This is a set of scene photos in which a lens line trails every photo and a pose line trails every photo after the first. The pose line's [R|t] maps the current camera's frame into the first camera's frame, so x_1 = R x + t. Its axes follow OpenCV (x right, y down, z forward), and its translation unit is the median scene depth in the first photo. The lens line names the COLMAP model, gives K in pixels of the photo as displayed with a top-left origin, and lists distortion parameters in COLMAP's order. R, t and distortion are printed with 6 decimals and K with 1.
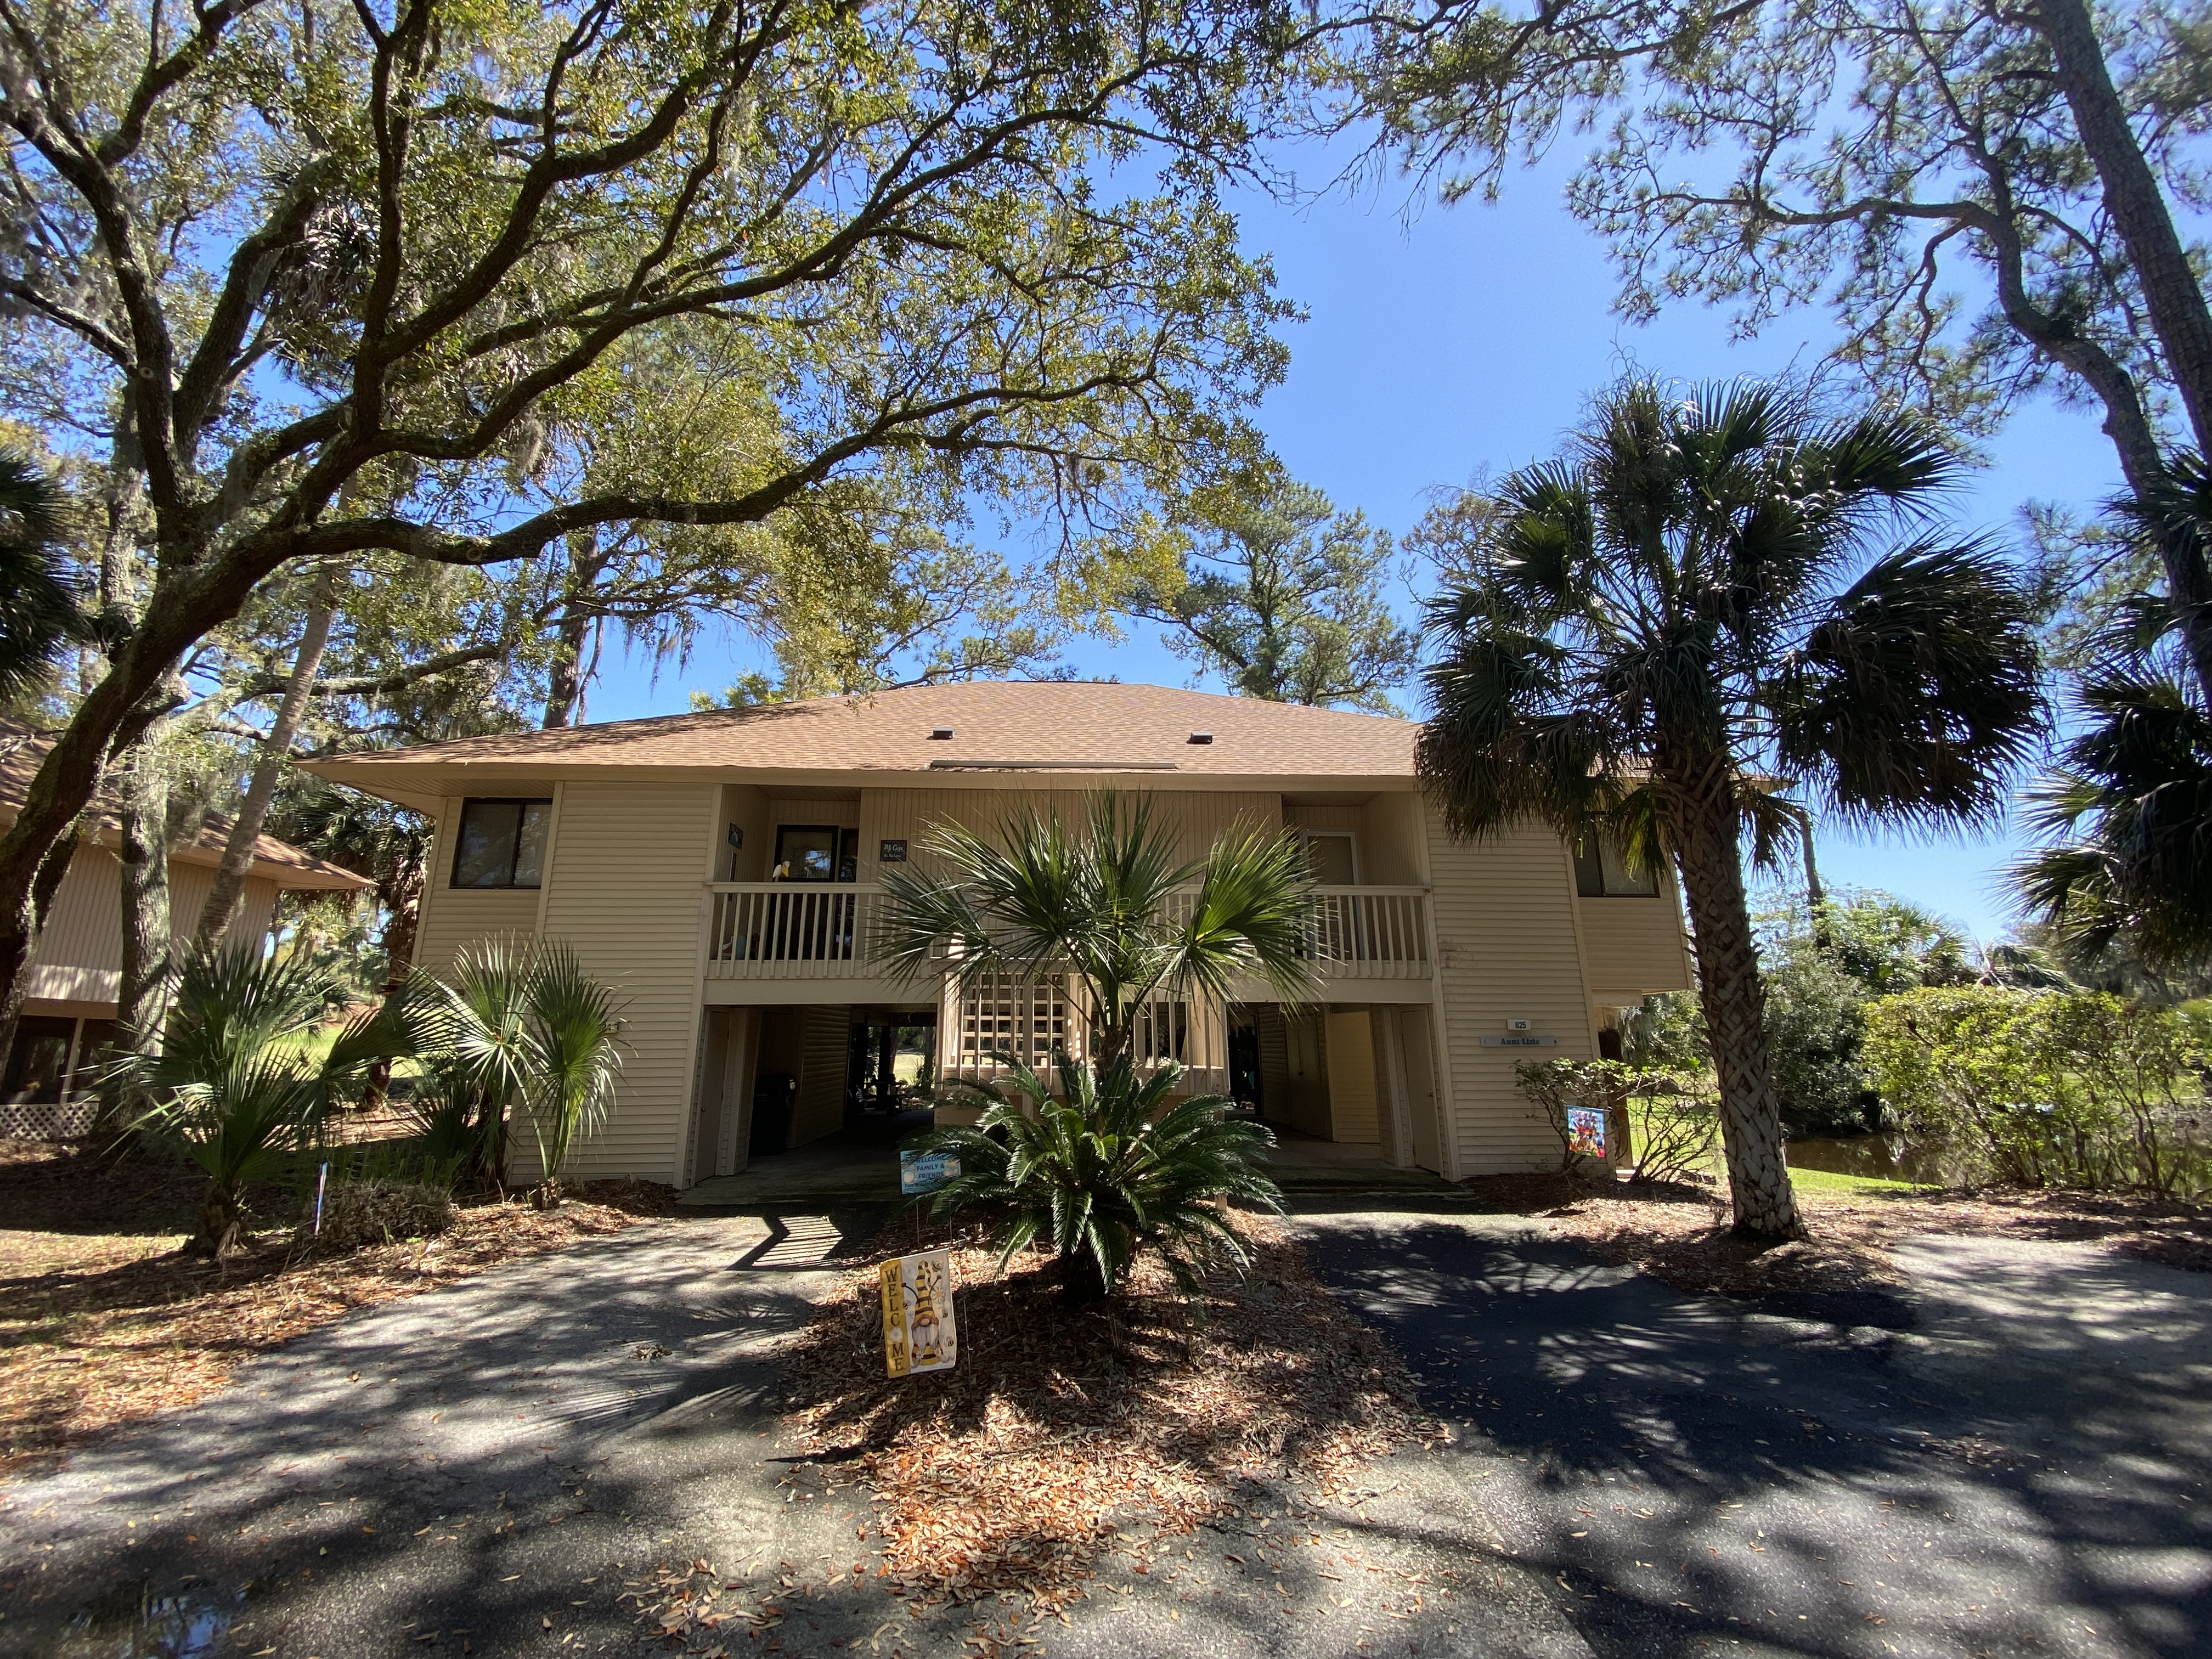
lens RADIAL K [[886.5, 0, 1121.2], [0, 886.5, 832.6], [0, 0, 1]] dist [0.019077, -0.017910]
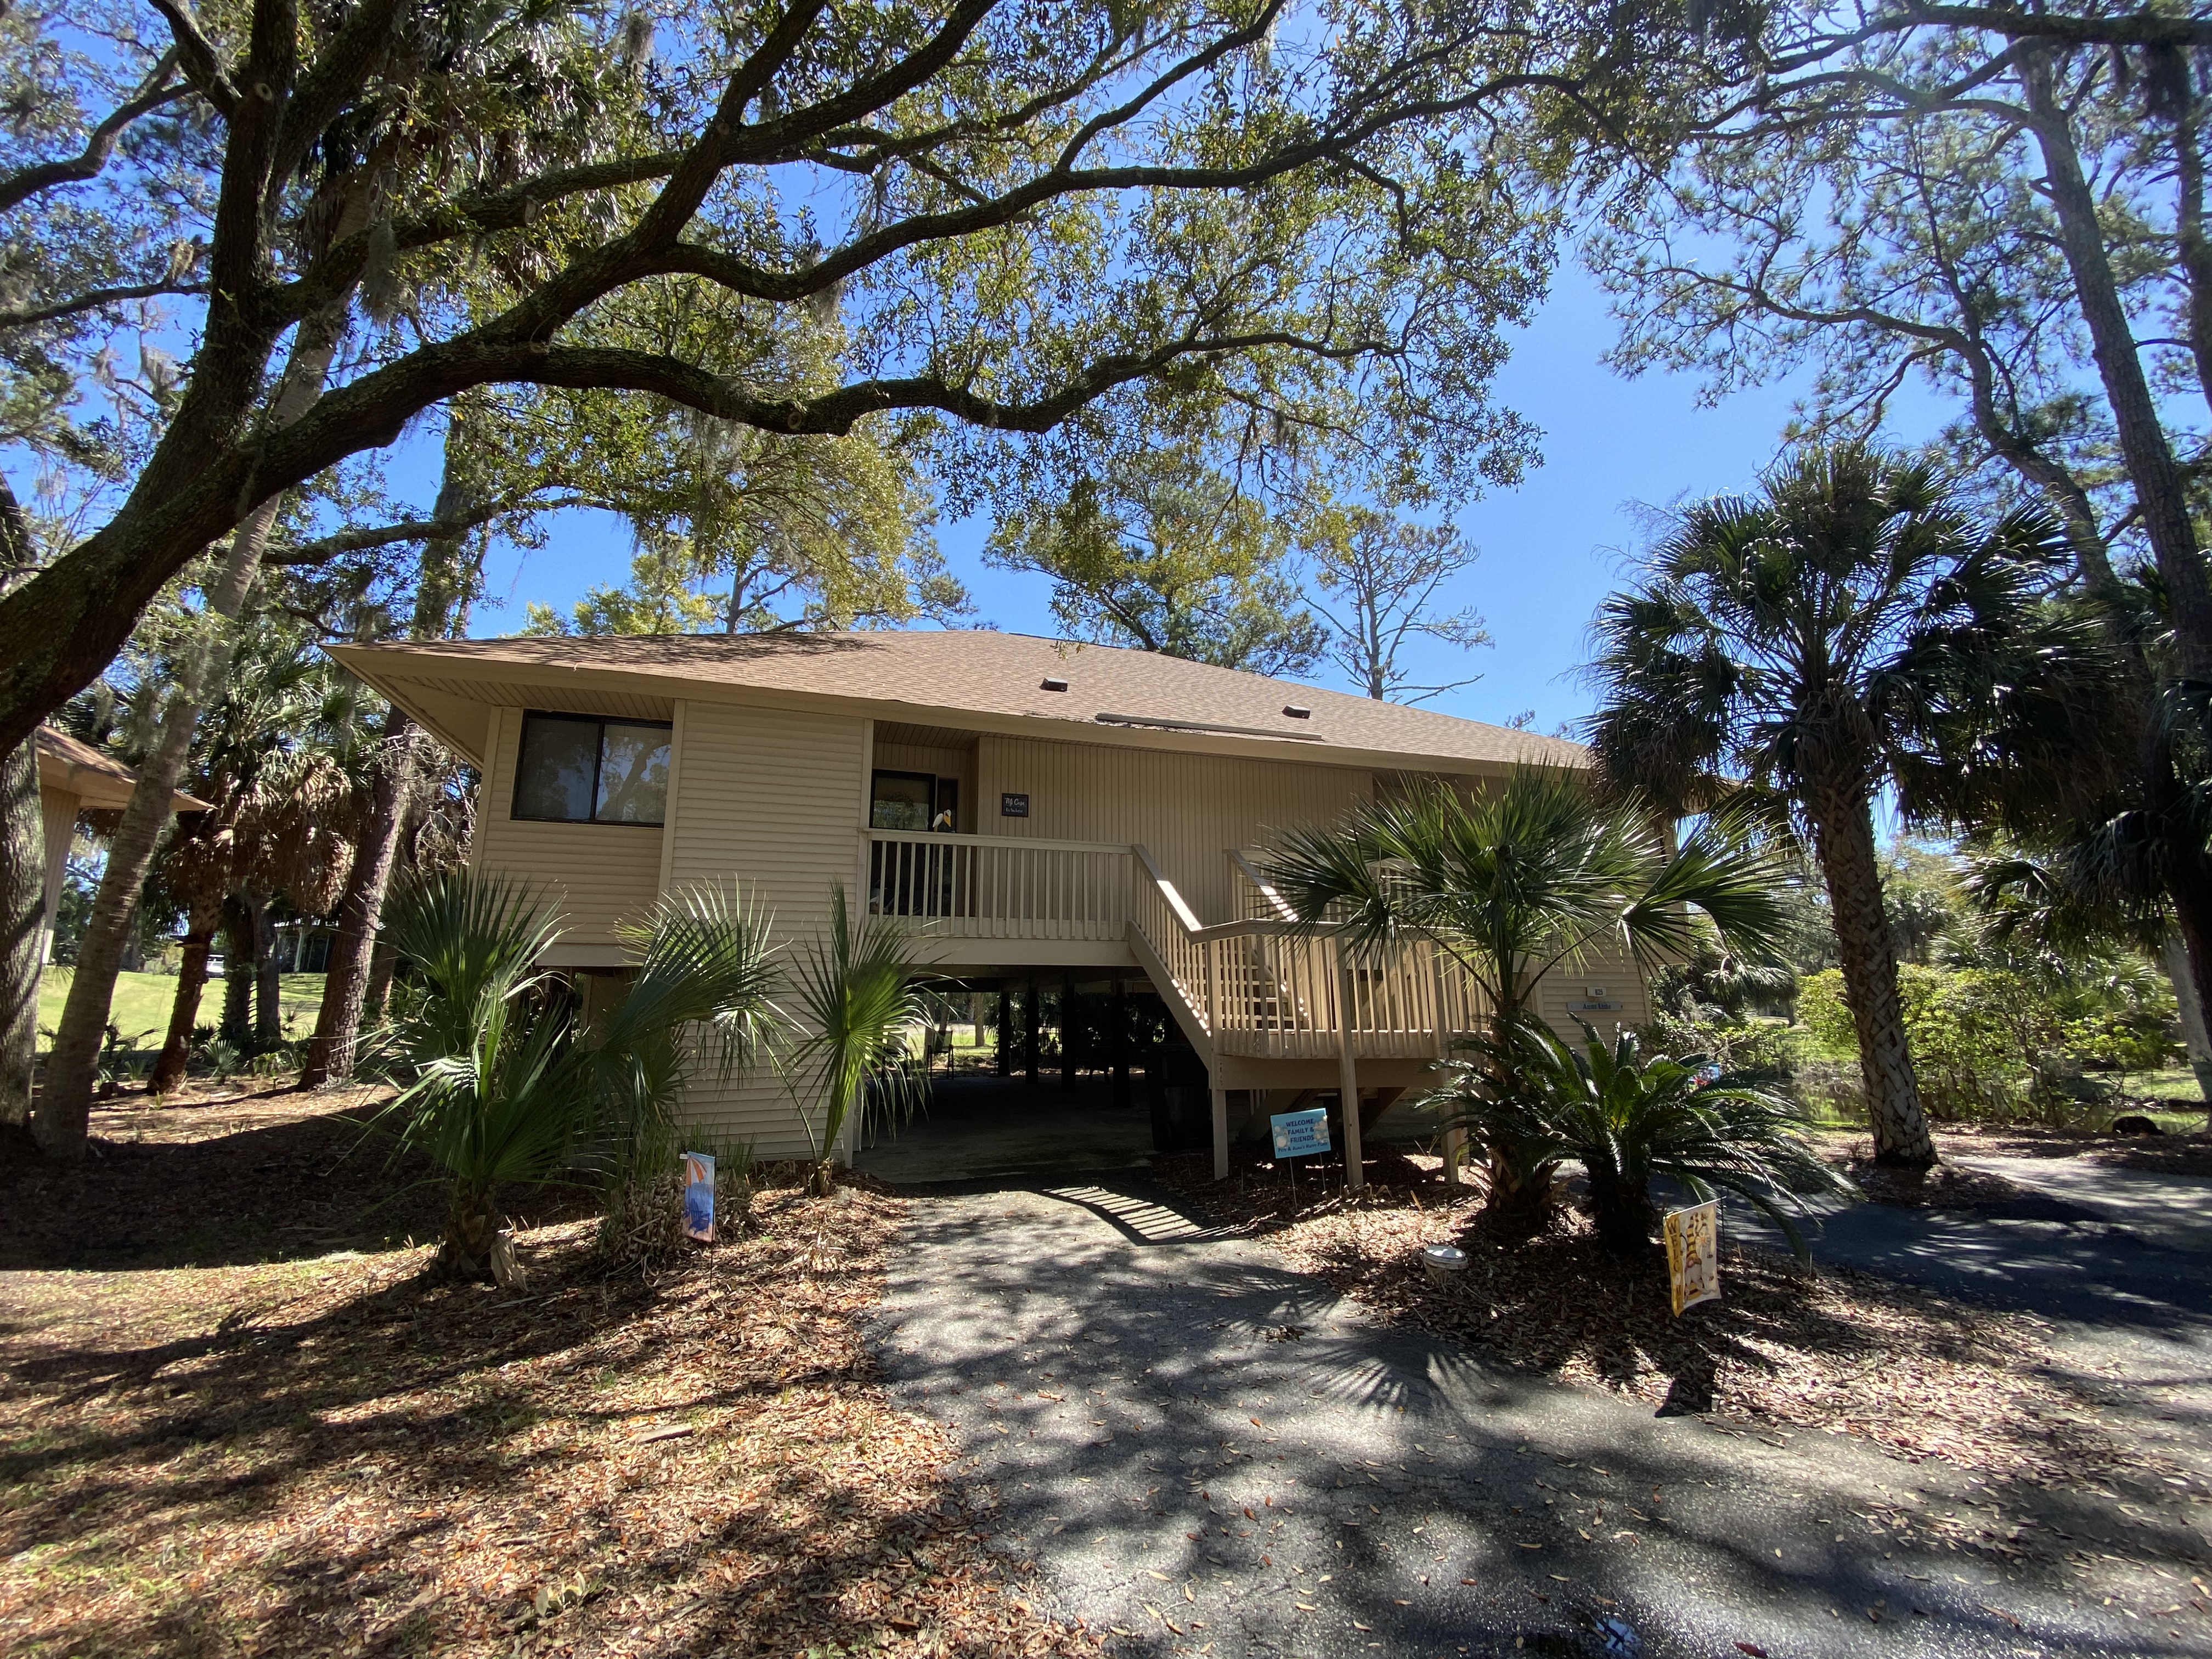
lens RADIAL K [[886.5, 0, 1121.2], [0, 886.5, 832.6], [0, 0, 1]] dist [0.019077, -0.017910]
pose [[0.964827, 0.051211, 0.257849, -0.952528], [-0.059010, 0.998002, 0.022592, 0.052977], [-0.256177, -0.037013, 0.965921, 0.163067]]
